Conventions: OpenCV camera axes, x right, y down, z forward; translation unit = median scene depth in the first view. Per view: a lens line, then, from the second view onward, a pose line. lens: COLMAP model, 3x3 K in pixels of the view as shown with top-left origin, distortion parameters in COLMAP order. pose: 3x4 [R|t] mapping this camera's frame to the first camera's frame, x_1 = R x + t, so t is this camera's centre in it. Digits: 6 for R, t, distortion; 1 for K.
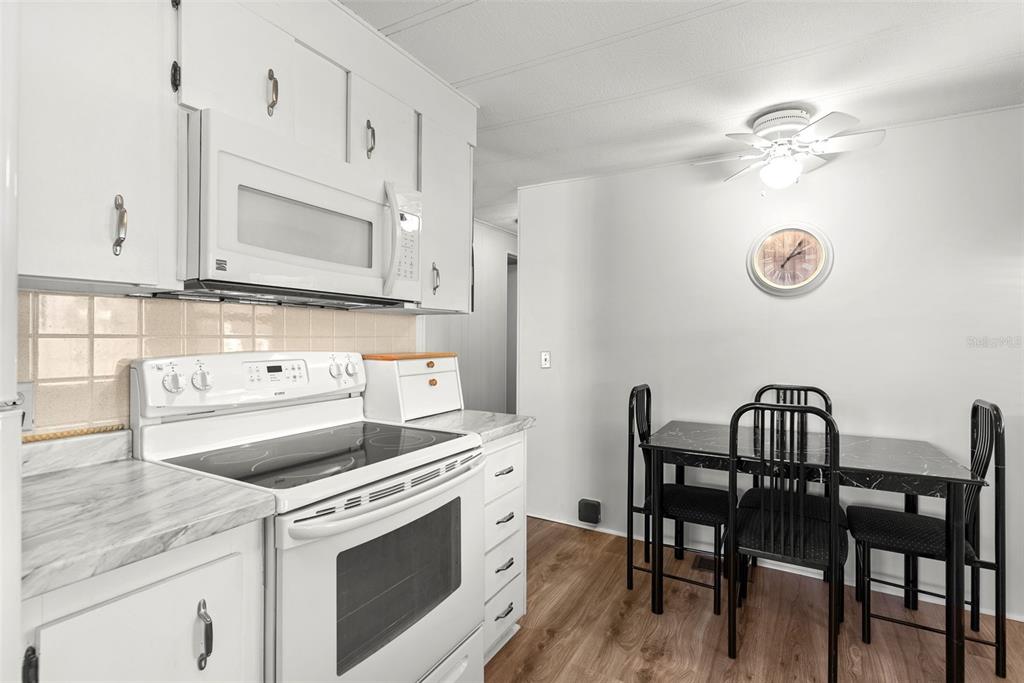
lens RADIAL K [[488.2, 0, 512.0], [0, 488.2, 338.6], [0, 0, 1]] dist [0.001496, 0.000659]
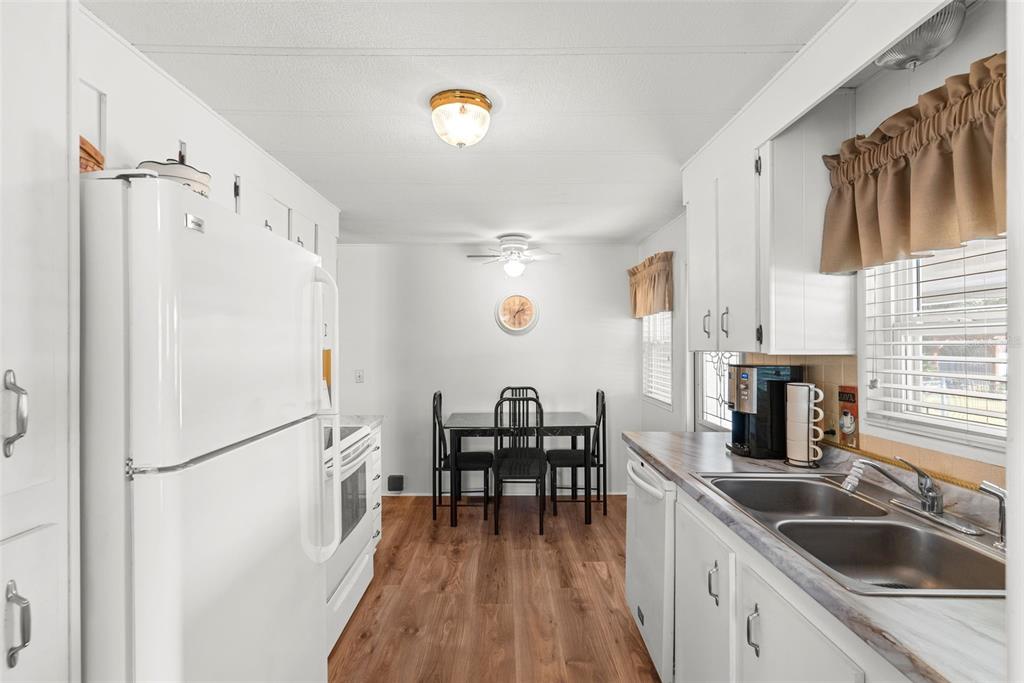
lens RADIAL K [[488.2, 0, 512.0], [0, 488.2, 338.6], [0, 0, 1]] dist [0.001496, 0.000659]
pose [[0.860621, -0.004167, 0.509229, -0.399007], [0.009206, 0.999930, -0.007376, -0.073160], [-0.509162, 0.011036, 0.860600, -0.576520]]
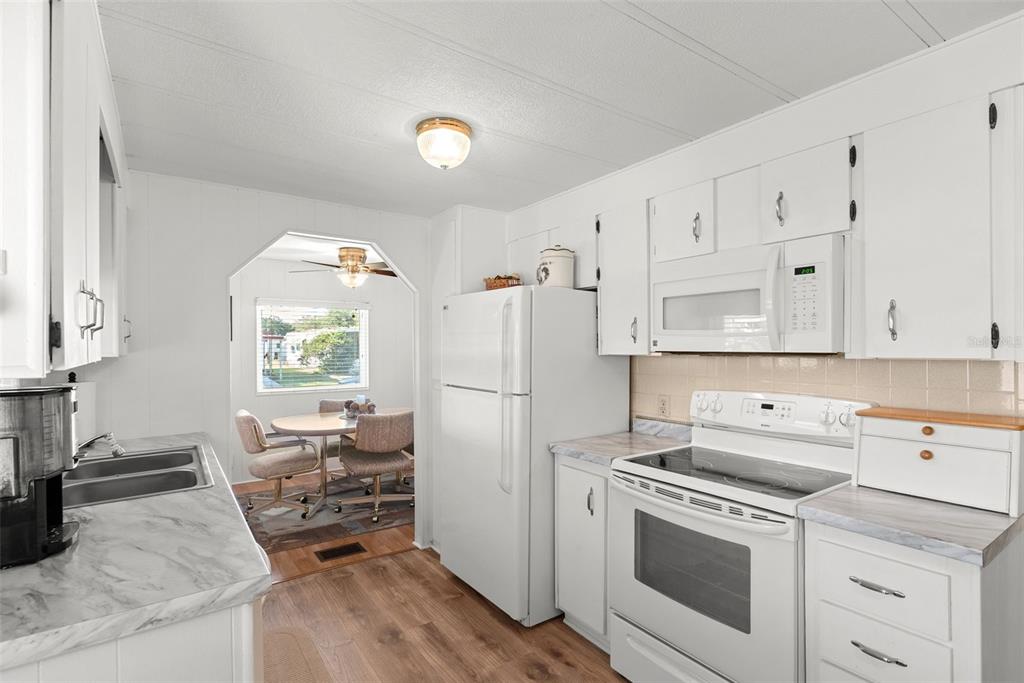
lens RADIAL K [[488.2, 0, 512.0], [0, 488.2, 338.6], [0, 0, 1]] dist [0.001496, 0.000659]
pose [[-0.418126, -0.022999, -0.908098, 0.769333], [-0.004064, 0.999717, -0.023448, -0.066864], [0.908380, -0.006113, -0.418101, 0.718781]]
